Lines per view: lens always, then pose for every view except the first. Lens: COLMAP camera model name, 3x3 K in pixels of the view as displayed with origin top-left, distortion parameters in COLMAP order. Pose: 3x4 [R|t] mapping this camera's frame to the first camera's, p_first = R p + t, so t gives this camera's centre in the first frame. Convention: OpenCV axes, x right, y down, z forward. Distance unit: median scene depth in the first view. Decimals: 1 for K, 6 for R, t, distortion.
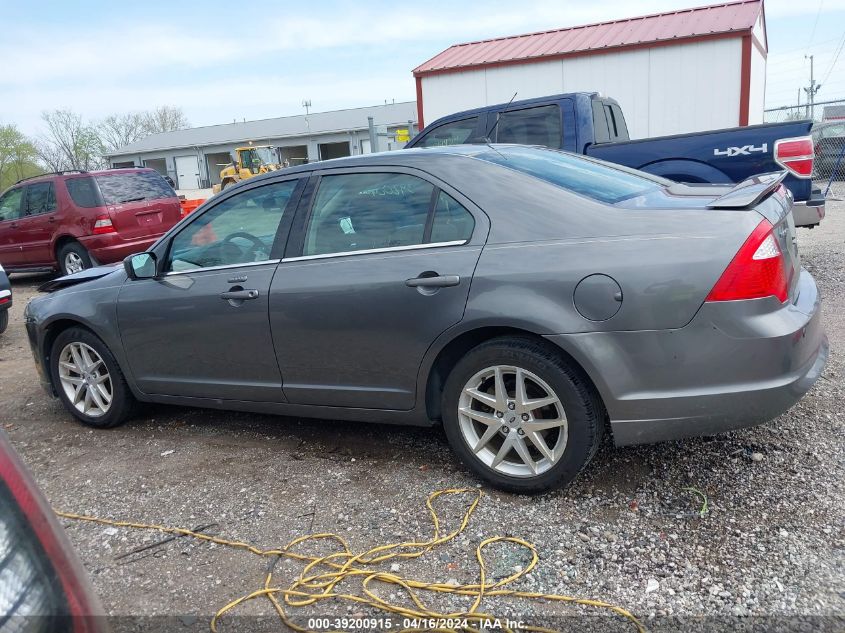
lens RADIAL K [[671.7, 0, 422.5], [0, 671.7, 316.5], [0, 0, 1]] dist [-0.022589, 0.034102]
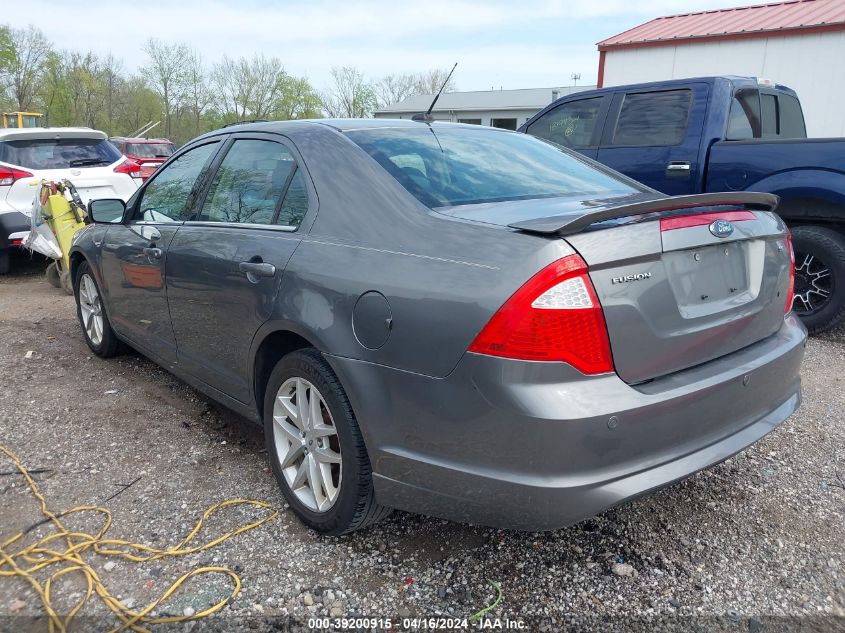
lens RADIAL K [[671.7, 0, 422.5], [0, 671.7, 316.5], [0, 0, 1]] dist [-0.022589, 0.034102]
pose [[0.928769, 0.182643, -0.322537, 0.497202], [-0.170342, 0.983157, 0.066222, -0.082360], [0.329200, -0.006564, 0.944238, 0.227671]]
